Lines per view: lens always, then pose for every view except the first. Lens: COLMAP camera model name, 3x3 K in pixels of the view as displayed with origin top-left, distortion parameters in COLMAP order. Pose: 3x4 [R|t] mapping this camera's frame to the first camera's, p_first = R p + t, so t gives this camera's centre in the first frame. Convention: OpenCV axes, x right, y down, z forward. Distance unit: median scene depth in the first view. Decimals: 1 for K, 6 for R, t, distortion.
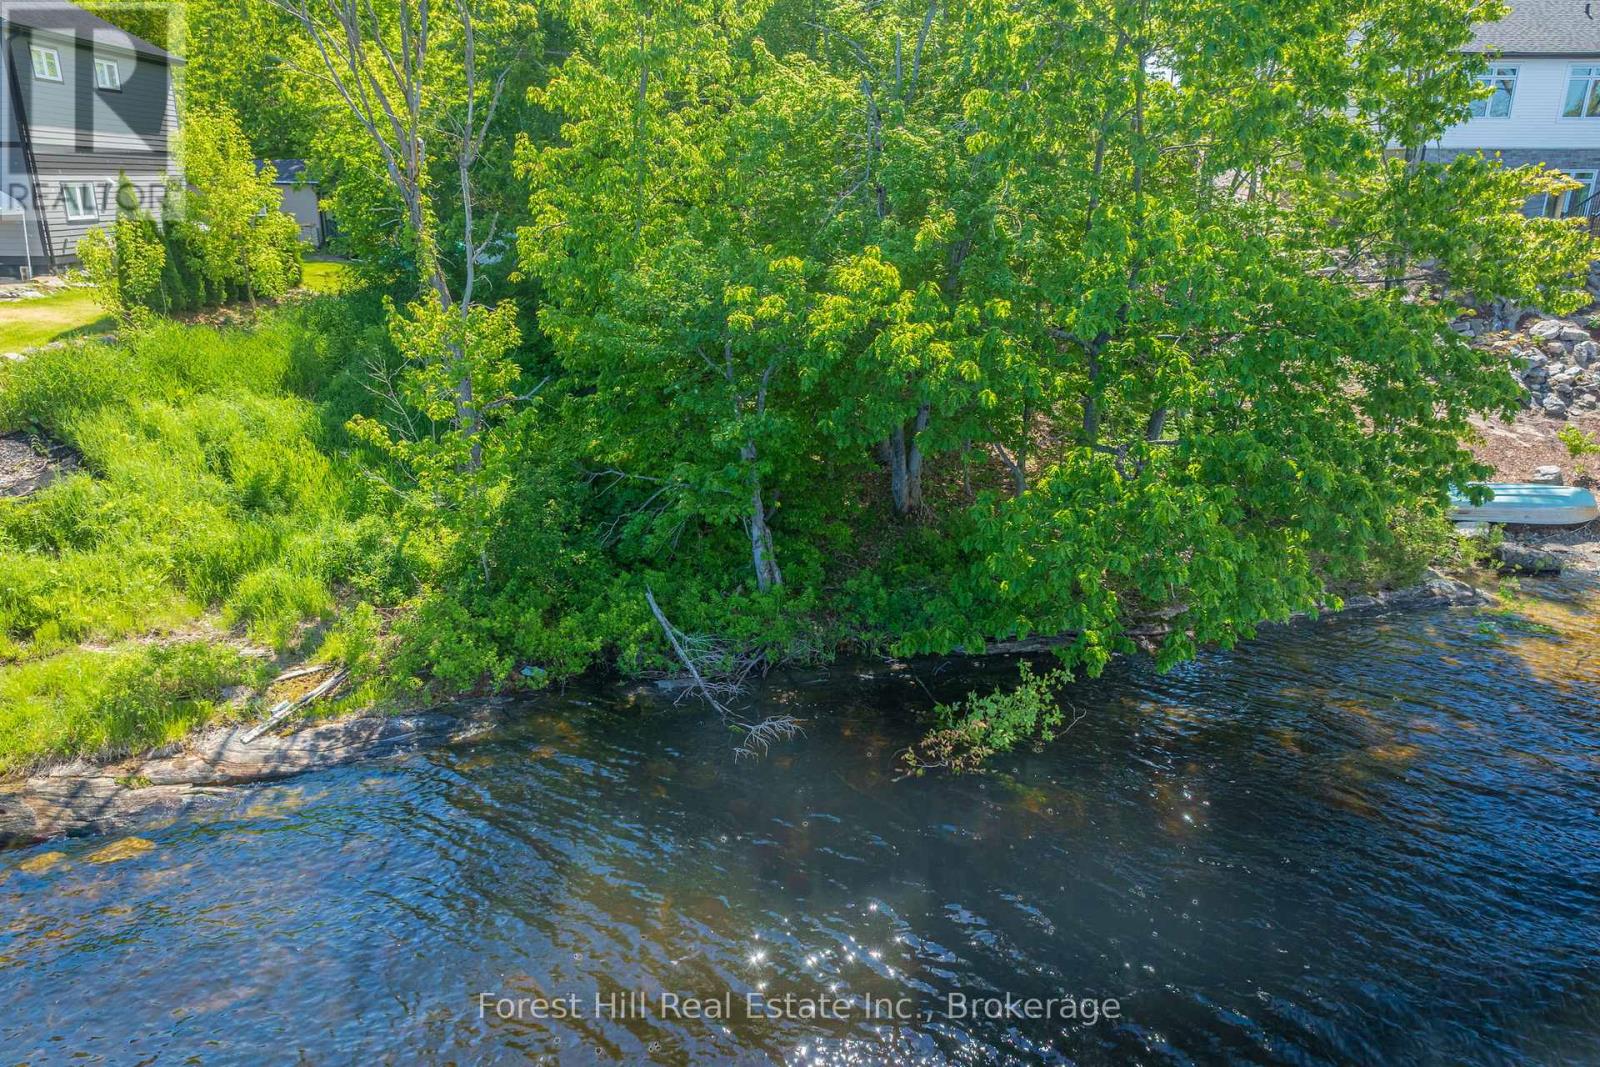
lens RADIAL K [[1120.0, 0, 800.0], [0, 1120.0, 533.5], [0, 0, 1]] dist [-0.026246, 0.021104]
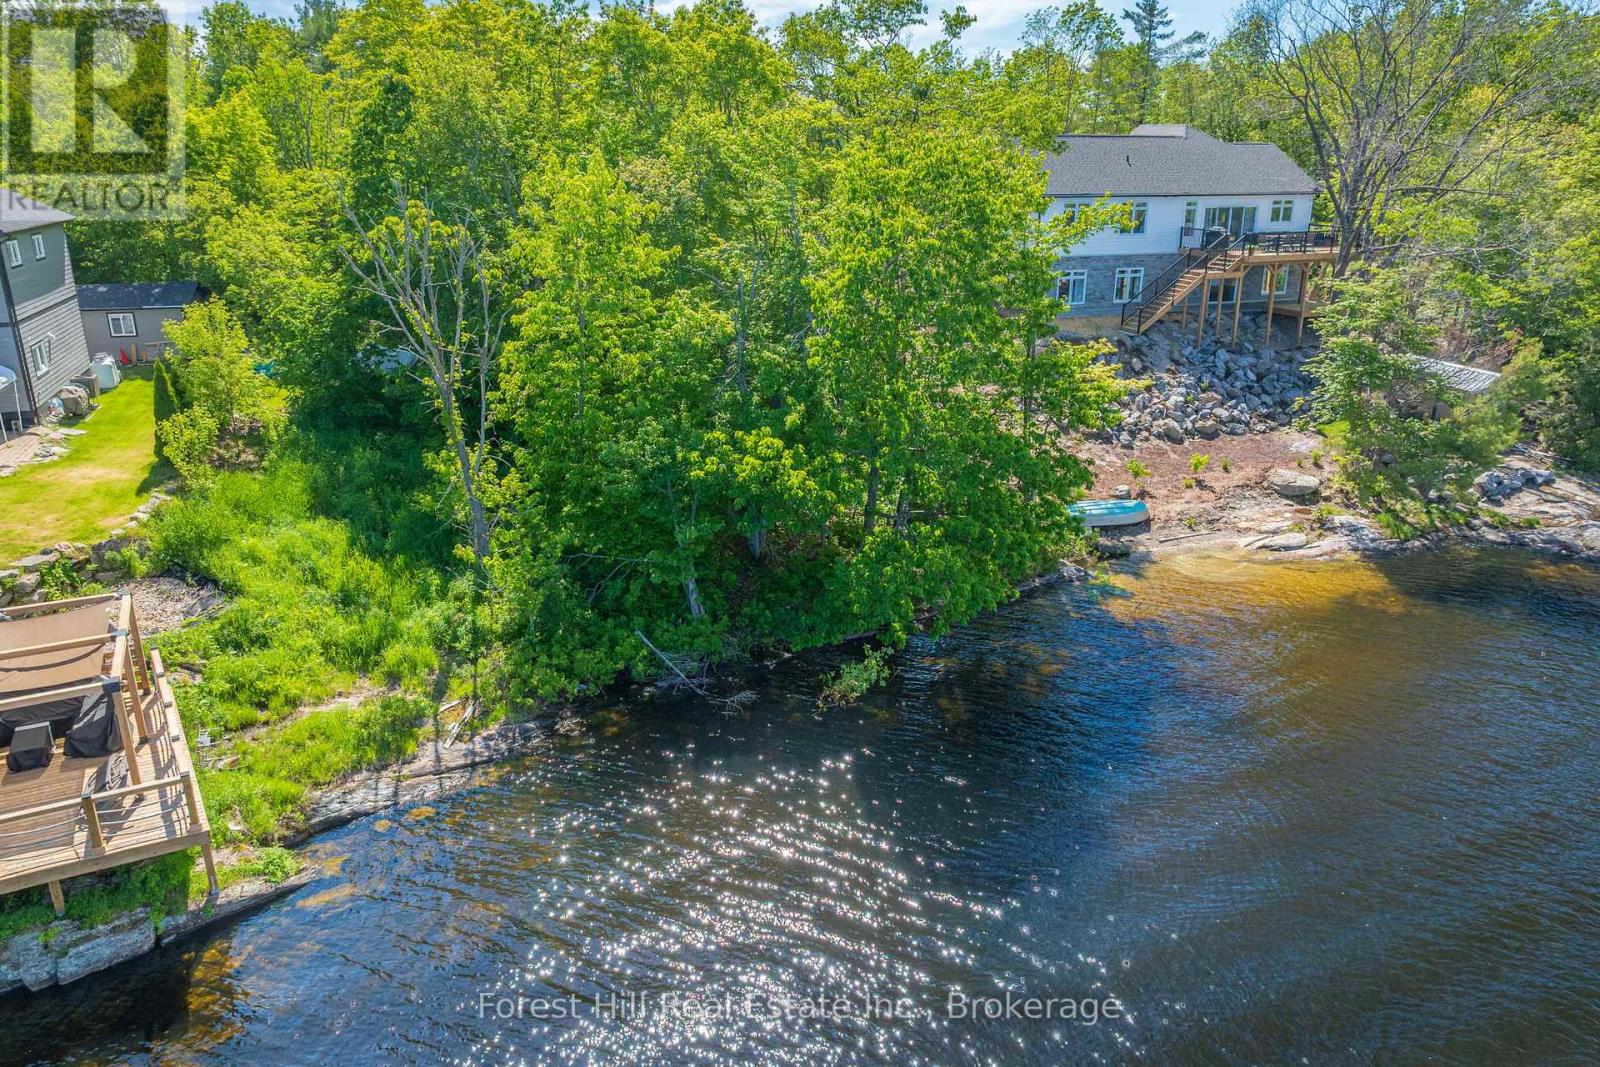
lens RADIAL K [[1110.4, 0, 795.5], [0, 1110.4, 533.8], [0, 0, 1]] dist [0.004940, -0.025529]
pose [[0.959339, -0.096174, 0.265366, -0.352664], [0.091827, 0.995359, 0.028769, -0.122446], [-0.266901, -0.003231, 0.963719, -0.685129]]
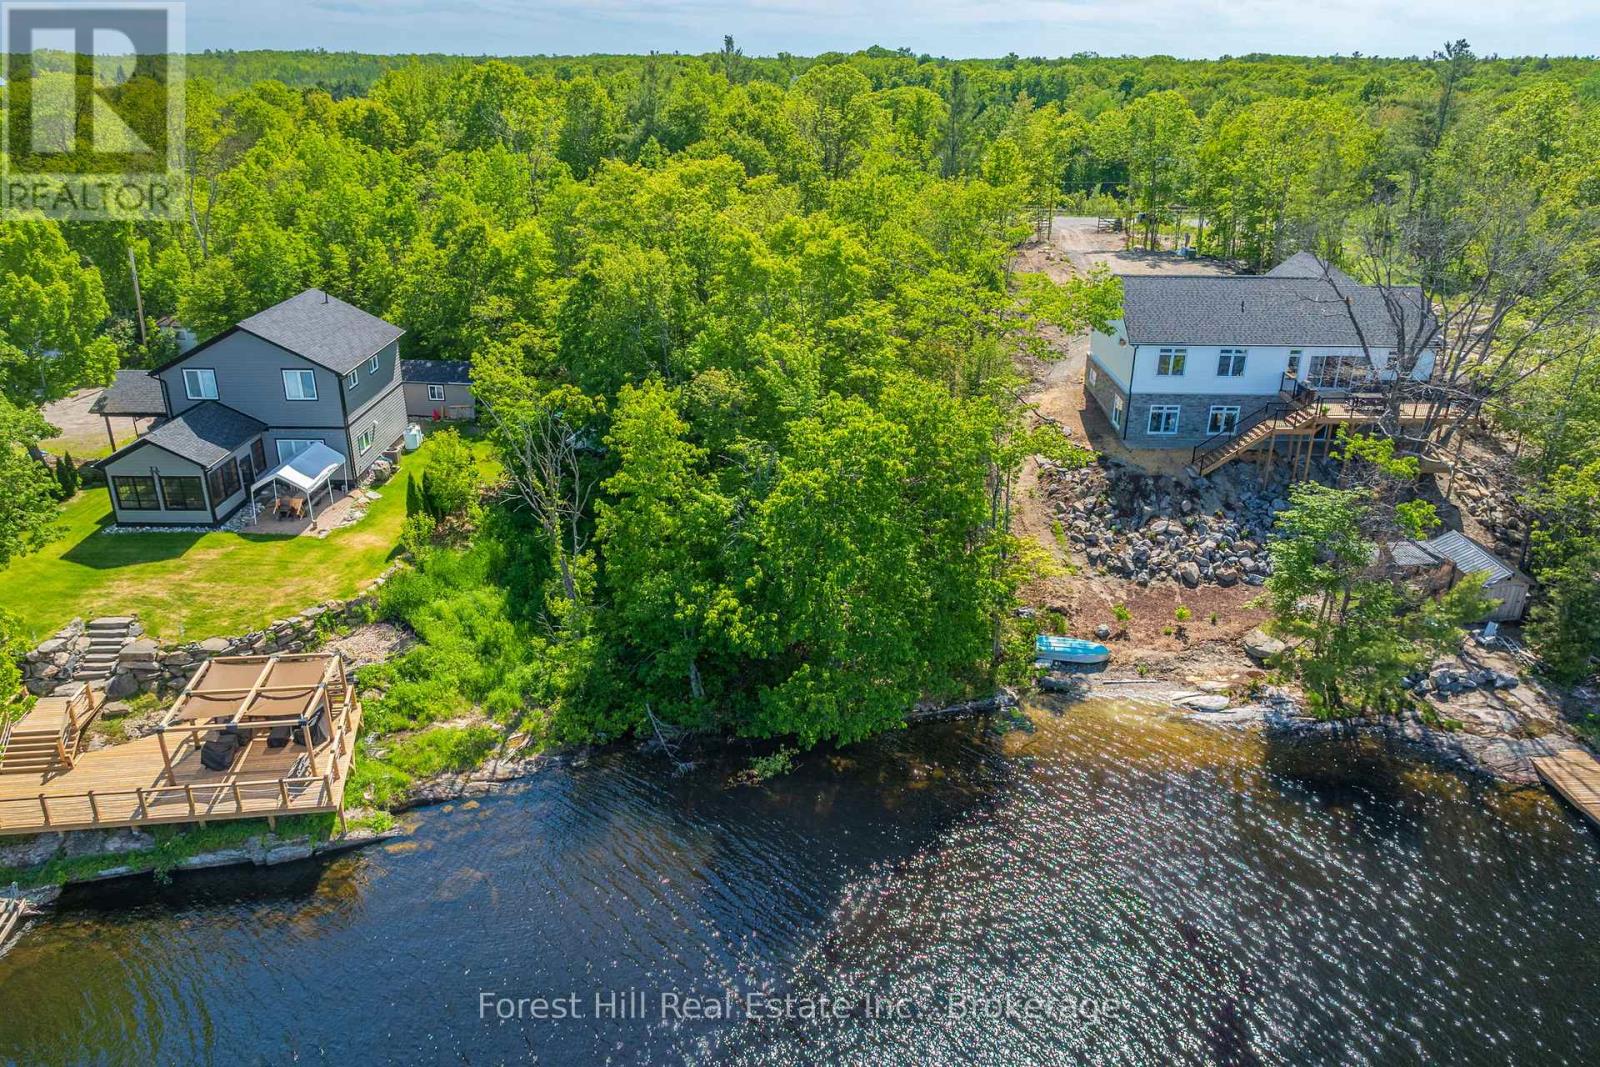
lens RADIAL K [[1110.4, 0, 795.5], [0, 1110.4, 533.8], [0, 0, 1]] dist [0.004940, -0.025529]
pose [[0.997864, 0.027238, -0.059372, 0.352669], [-0.021900, 0.995811, 0.088771, -0.584965], [0.061541, -0.087281, 0.994281, -1.504544]]
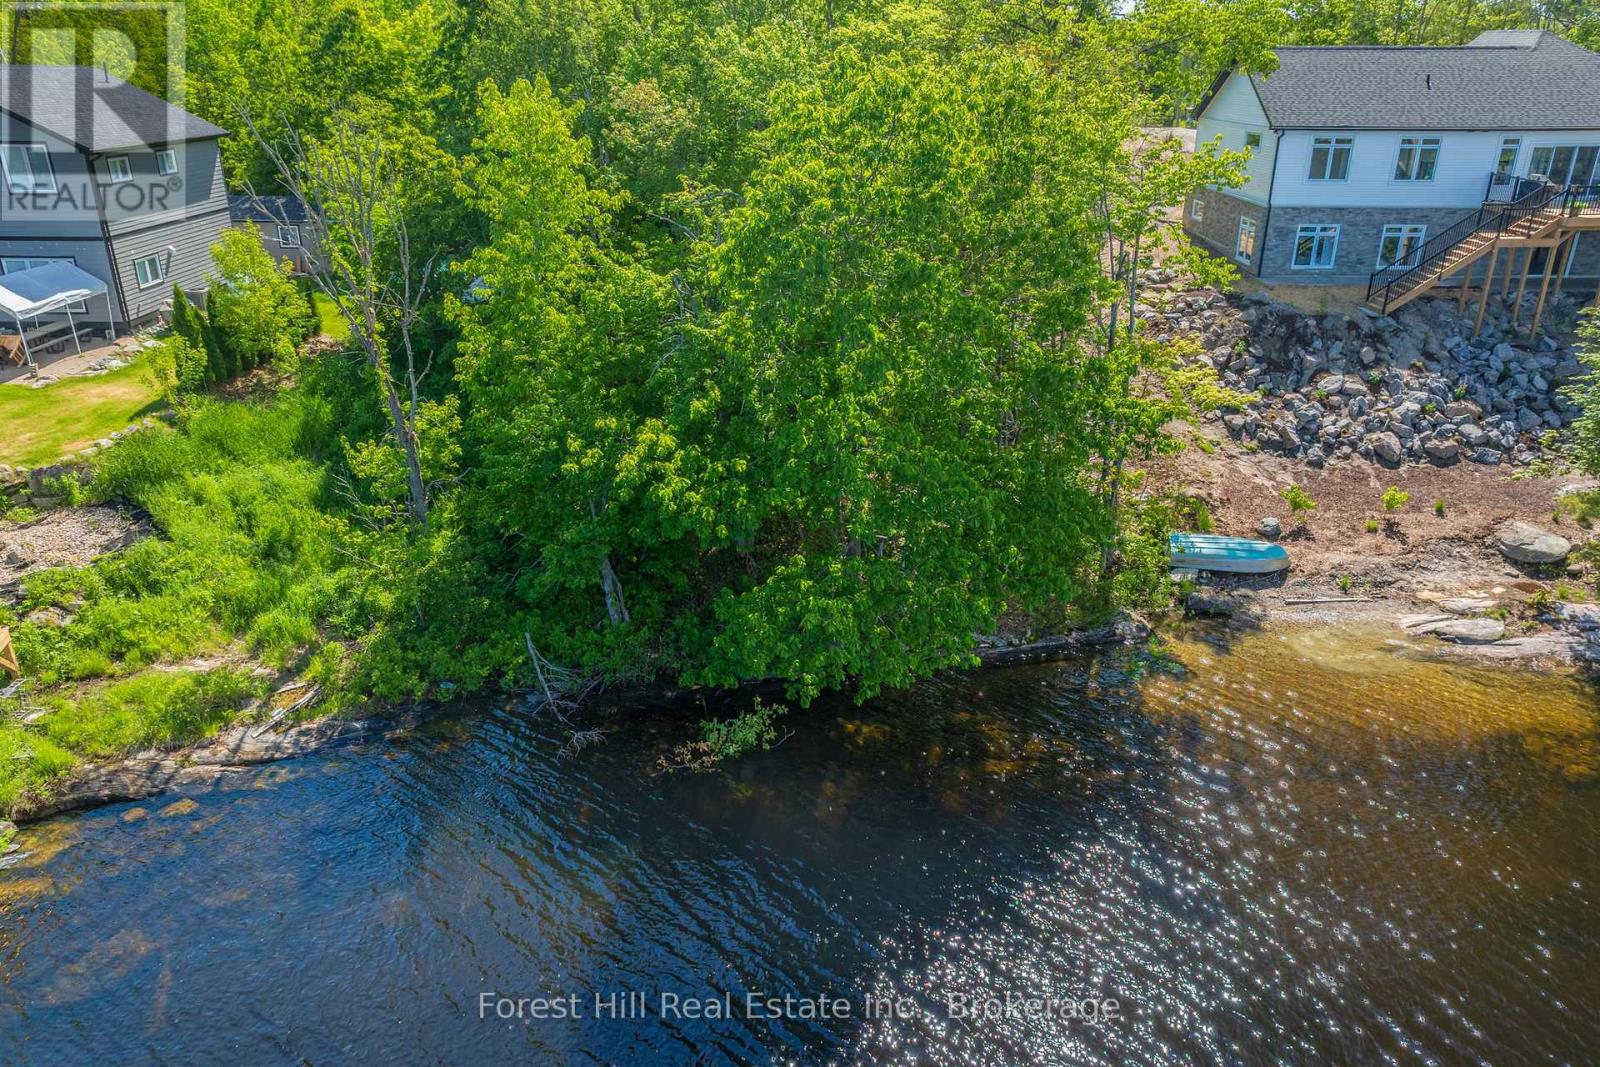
lens RADIAL K [[1119.8, 0, 797.7], [0, 1119.8, 528.8], [0, 0, 1]] dist [-0.018956, 0.003372]
pose [[0.998011, 0.020815, -0.059507, 0.317763], [-0.015688, 0.996226, 0.085369, -0.223857], [0.061059, -0.084265, 0.994571, -0.444715]]
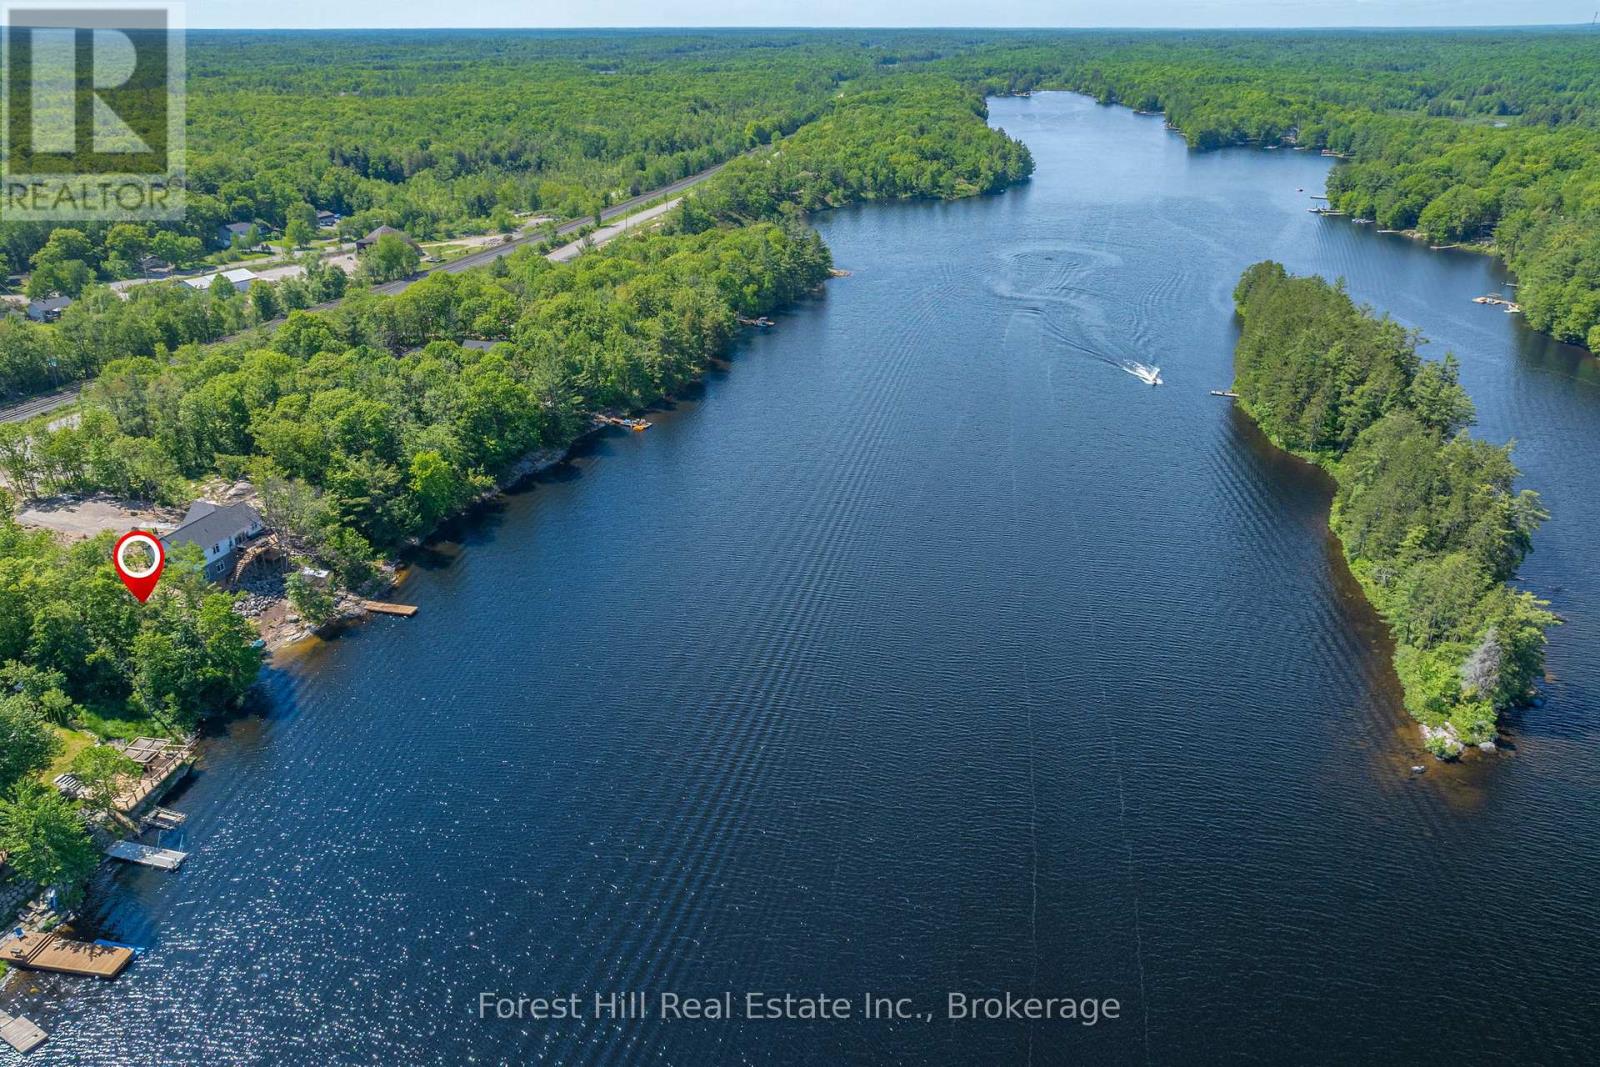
lens RADIAL K [[1110.4, 0, 795.5], [0, 1110.4, 533.8], [0, 0, 1]] dist [0.004940, -0.025529]
pose [[0.341084, -0.384523, 0.857790, -5.703884], [0.279905, 0.912664, 0.297822, -2.597833], [-0.897393, 0.138517, 0.418925, -7.386477]]
